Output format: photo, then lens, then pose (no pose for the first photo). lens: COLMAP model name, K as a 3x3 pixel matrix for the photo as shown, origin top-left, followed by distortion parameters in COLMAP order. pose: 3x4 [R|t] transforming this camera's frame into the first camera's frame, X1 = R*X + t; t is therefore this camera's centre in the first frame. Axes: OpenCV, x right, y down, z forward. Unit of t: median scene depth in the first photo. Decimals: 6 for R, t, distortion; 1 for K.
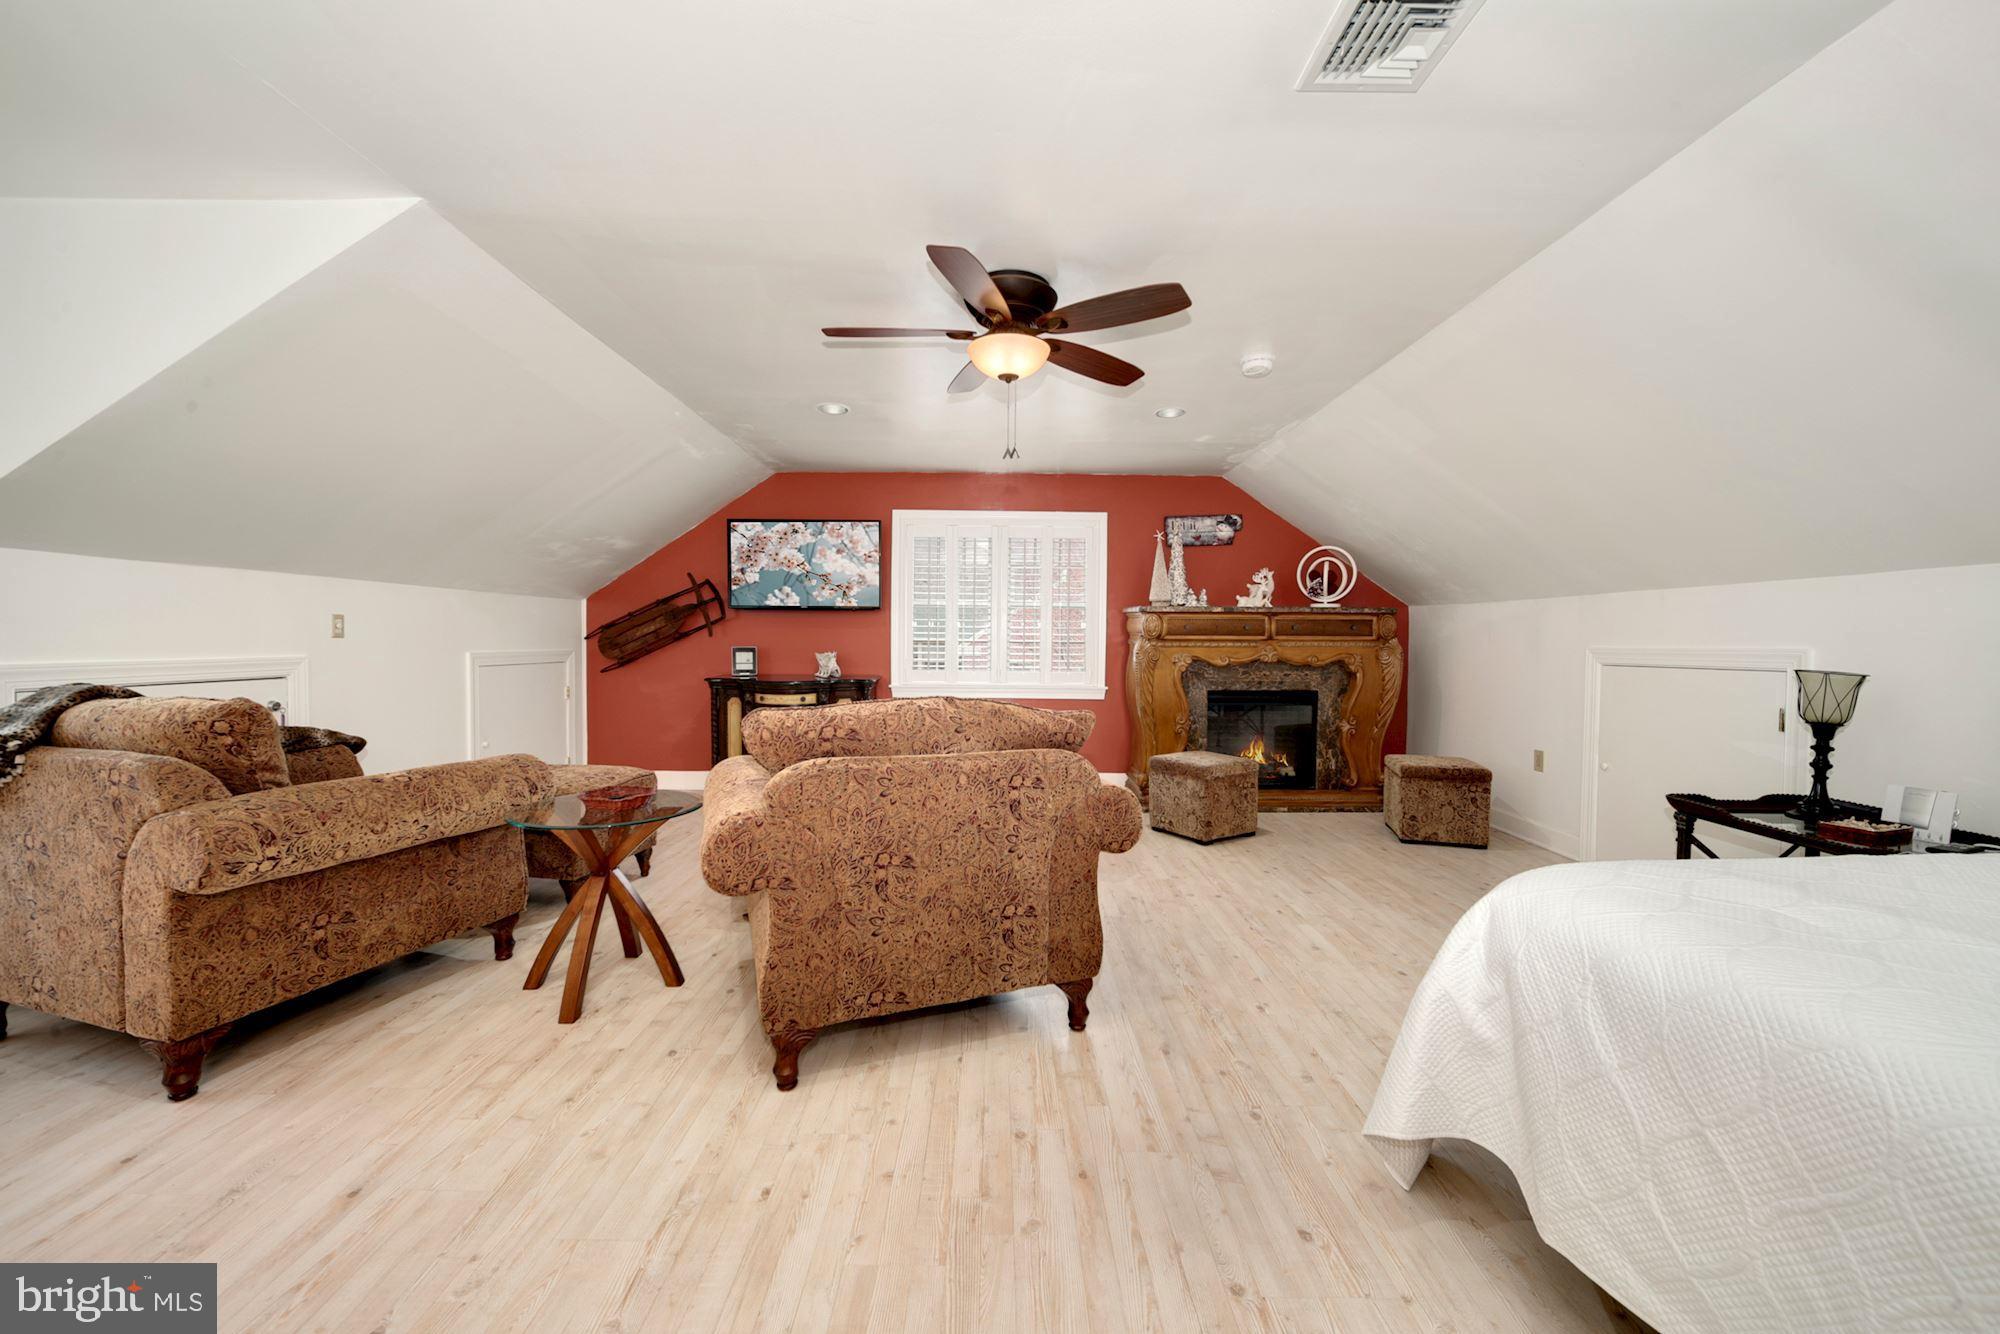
lens RADIAL K [[737.0, 0, 1002.4], [0, 737.0, 648.6], [0, 0, 1]] dist [-0.000788, -0.000127]
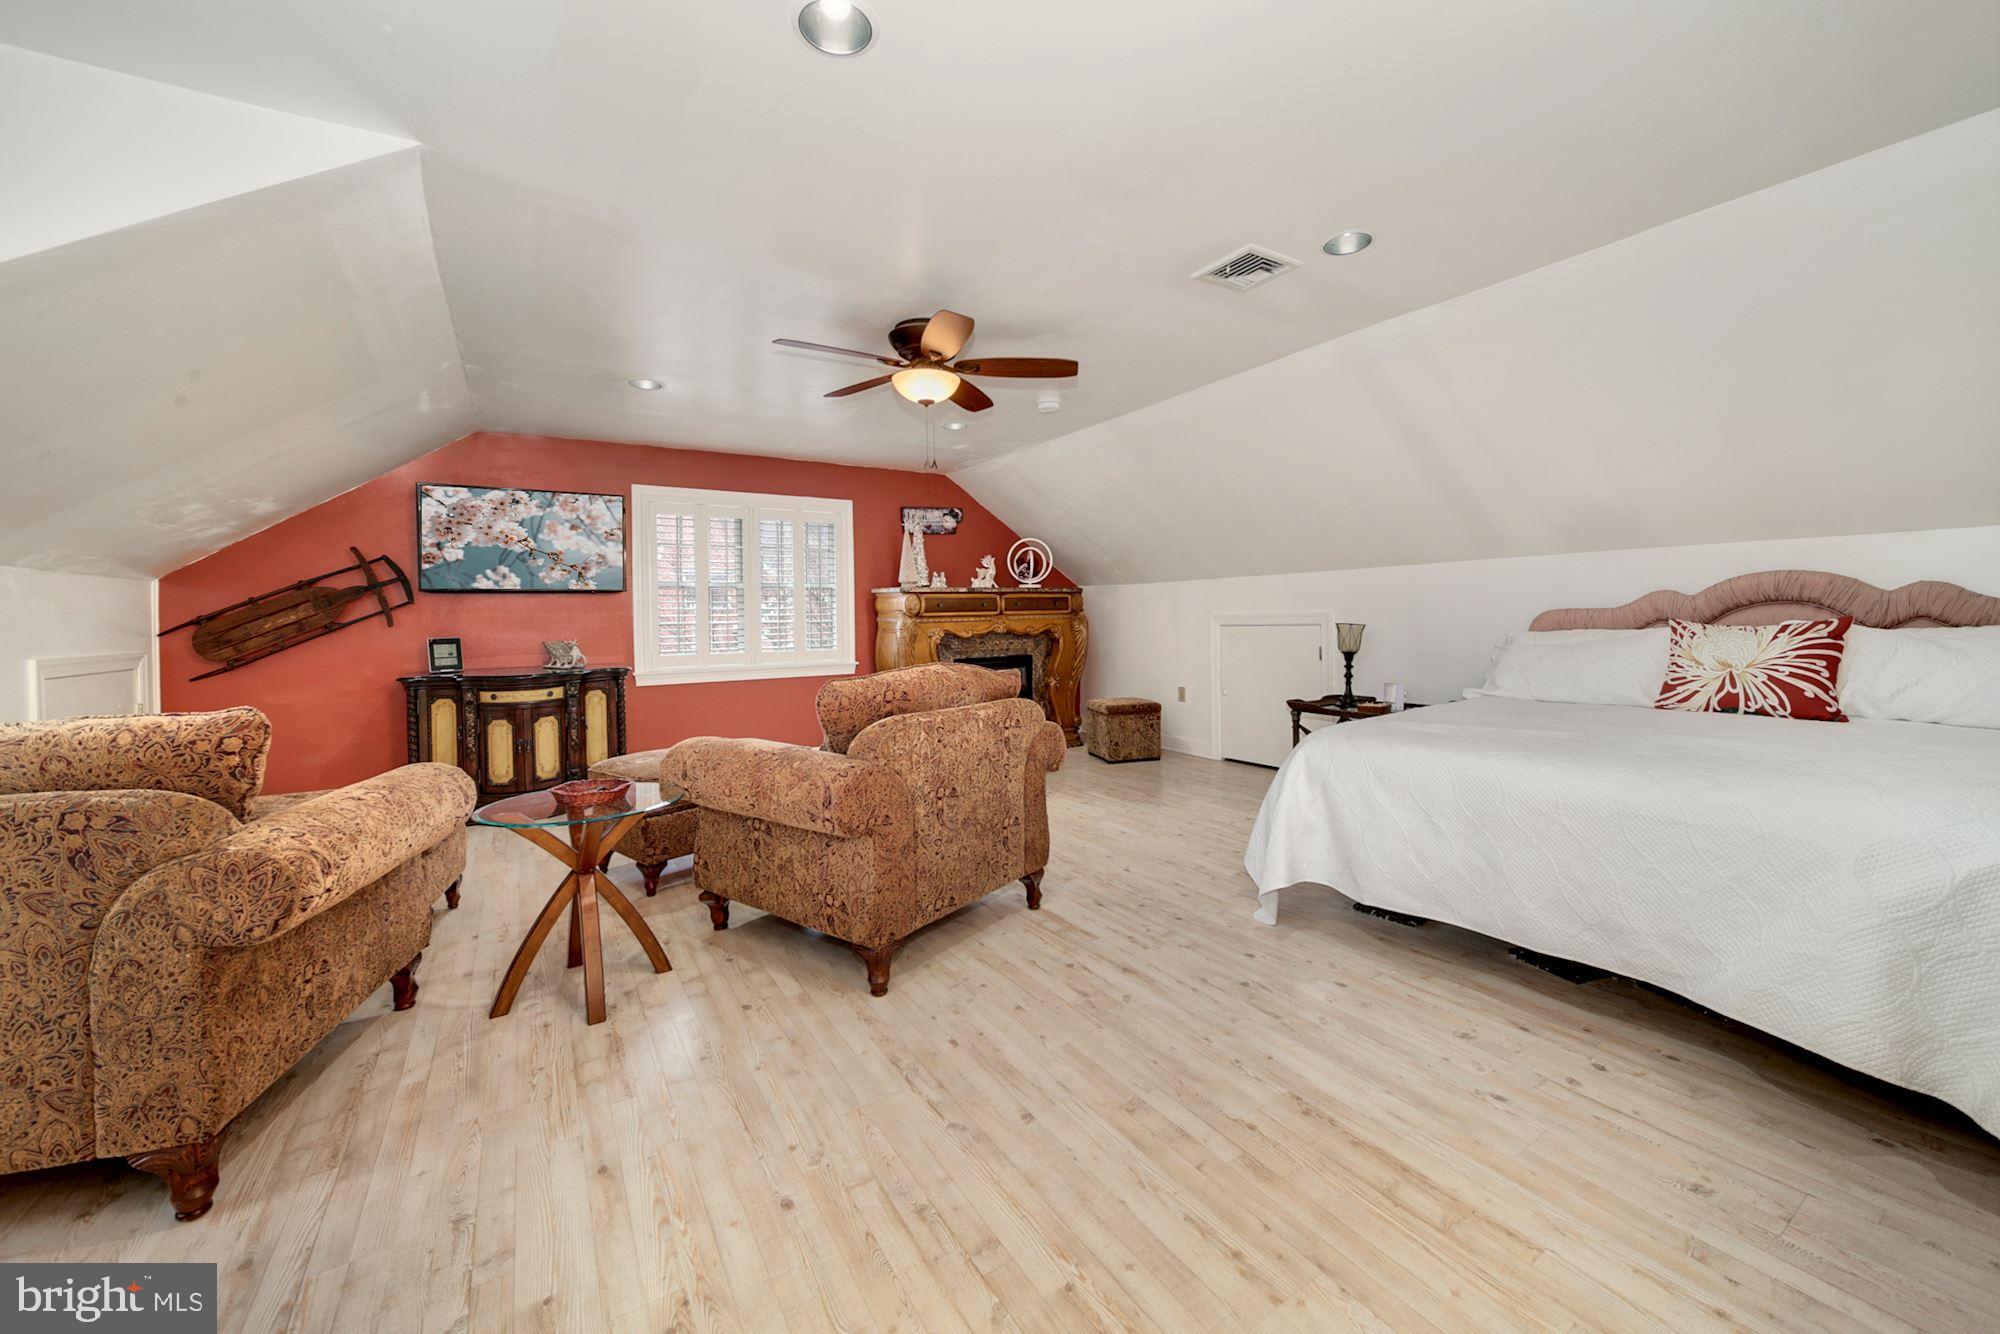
lens RADIAL K [[759.7, 0, 1011.5], [0, 759.7, 610.0], [0, 0, 1]] dist [-0.001378, -0.001460]
pose [[0.844941, -0.019572, 0.534501, -0.287707], [0.032221, 0.999378, -0.014340, -0.001007], [-0.533888, 0.029338, 0.845046, -0.065570]]
